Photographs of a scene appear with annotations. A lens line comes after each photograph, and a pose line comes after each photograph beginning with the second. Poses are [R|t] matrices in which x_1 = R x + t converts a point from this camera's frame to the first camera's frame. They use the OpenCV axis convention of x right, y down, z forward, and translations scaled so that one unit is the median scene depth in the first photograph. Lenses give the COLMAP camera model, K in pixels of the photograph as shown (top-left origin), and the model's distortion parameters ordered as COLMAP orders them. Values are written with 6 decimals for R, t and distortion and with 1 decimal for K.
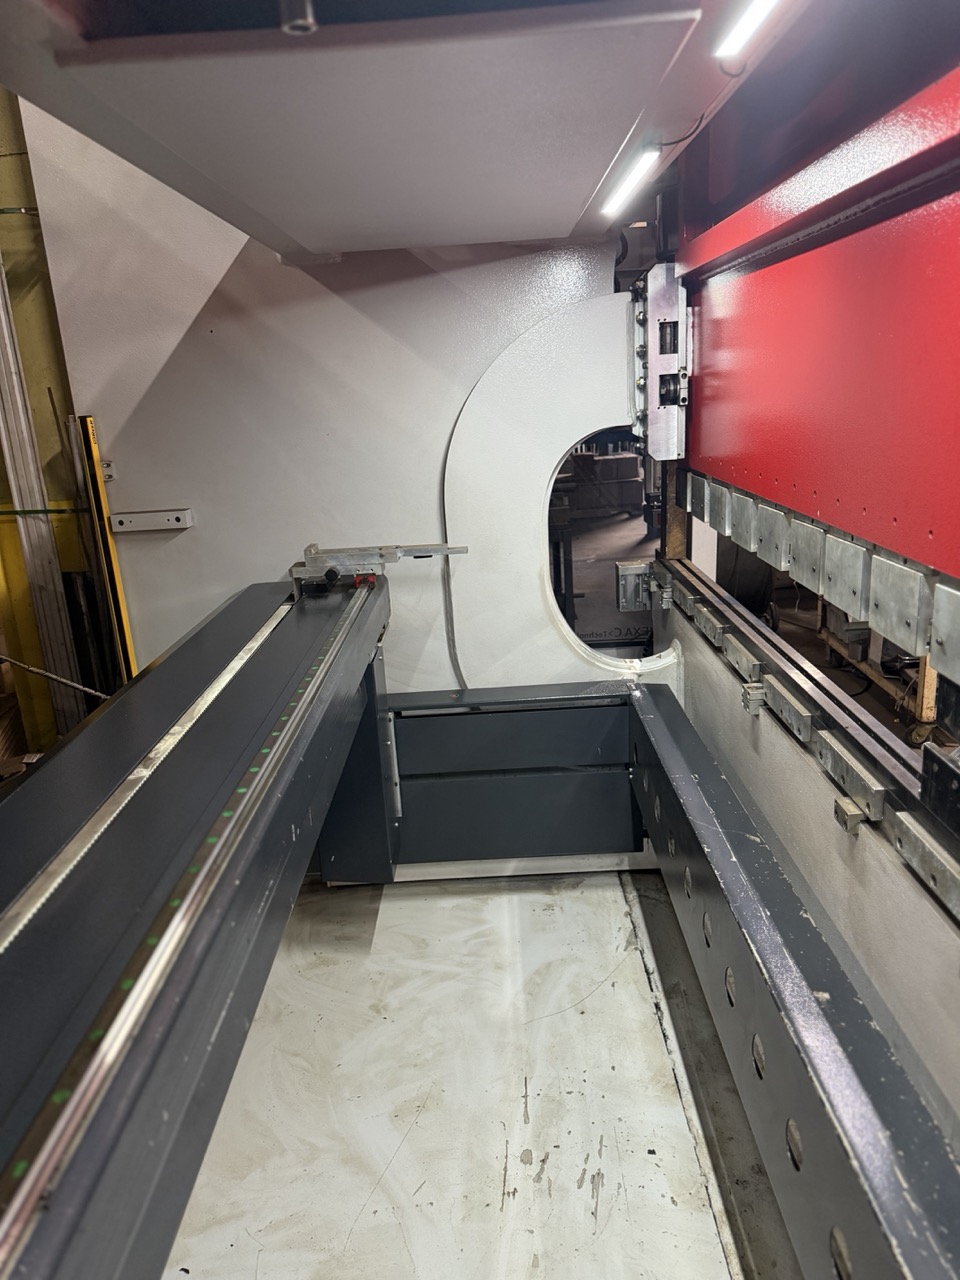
lens RADIAL K [[891.4, 0, 480.0], [0, 891.4, 640.0], [0, 0, 1]] dist [0.091073, -0.153069]
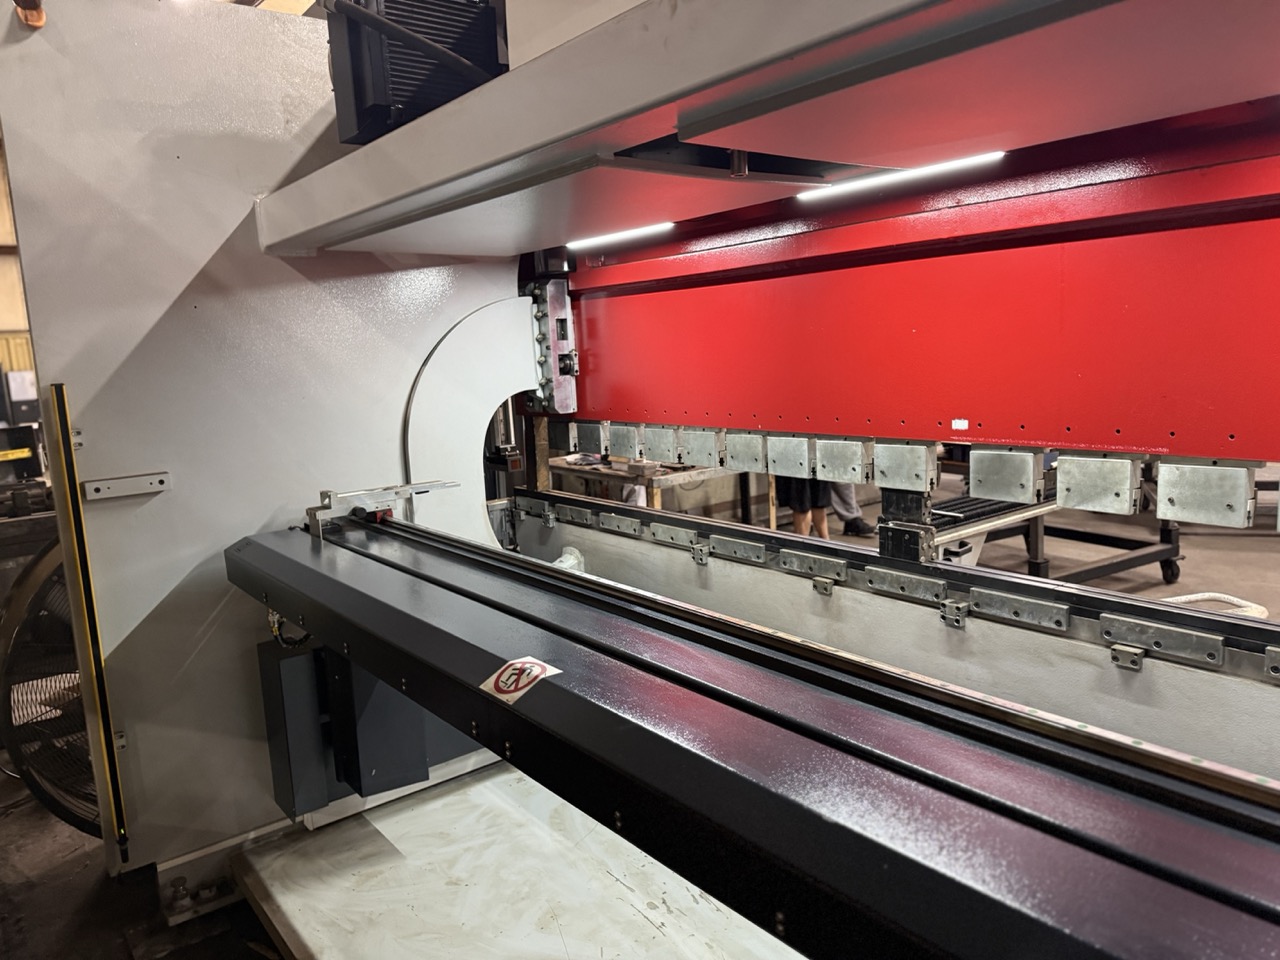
lens RADIAL K [[891.4, 0, 640.0], [0, 891.4, 480.0], [0, 0, 1]] dist [0.091073, -0.153069]
pose [[0.782005, -0.067936, 0.619558, -0.573309], [0.172605, 0.978769, -0.110539, 0.072984], [-0.598895, 0.193381, 0.777129, -0.121453]]
